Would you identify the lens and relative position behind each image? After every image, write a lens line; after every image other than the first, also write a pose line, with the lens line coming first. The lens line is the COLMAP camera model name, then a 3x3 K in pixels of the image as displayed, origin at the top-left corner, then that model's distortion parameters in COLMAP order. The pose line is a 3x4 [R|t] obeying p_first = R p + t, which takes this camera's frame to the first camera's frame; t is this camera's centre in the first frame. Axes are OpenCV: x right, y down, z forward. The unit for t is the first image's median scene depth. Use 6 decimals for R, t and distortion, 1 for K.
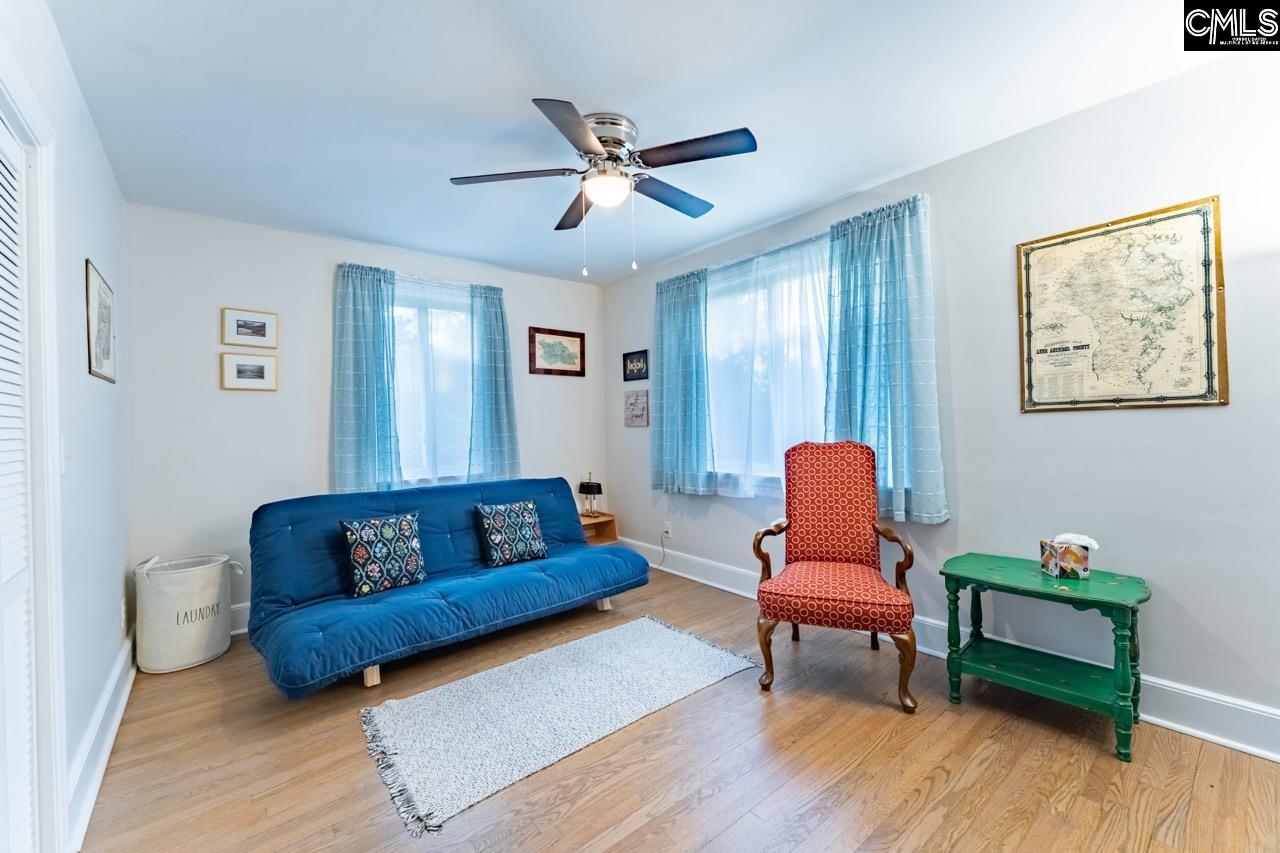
lens RADIAL K [[524.6, 0, 639.9], [0, 524.6, 427.0], [0, 0, 1]] dist [0.003111, 0.000105]
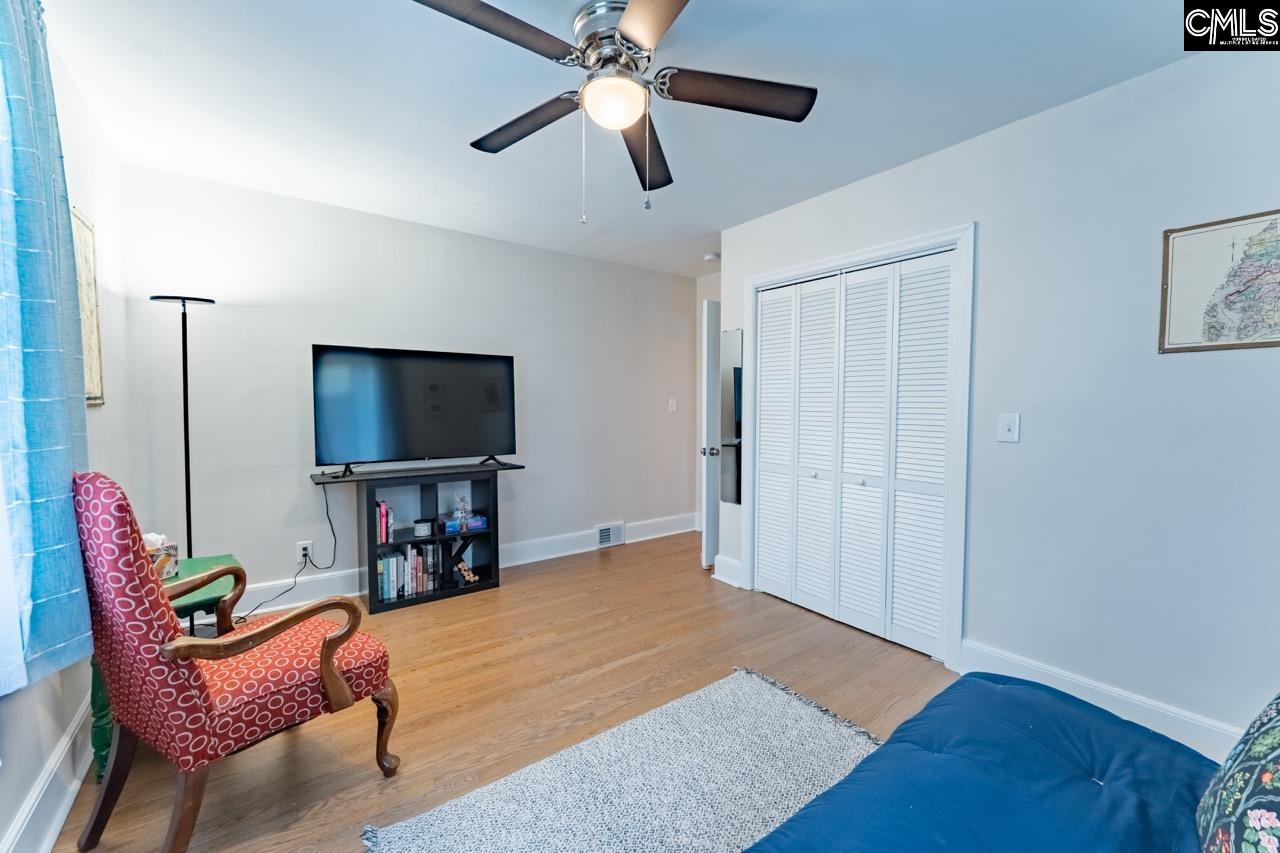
lens RADIAL K [[524.6, 0, 640.7], [0, 524.6, 427.2], [0, 0, 1]] dist [0.003111, 0.000105]
pose [[-0.998577, 0.015381, 0.051071, -0.159368], [0.017909, 0.998619, 0.049399, -0.030987], [-0.050240, 0.050243, -0.997473, 2.131240]]
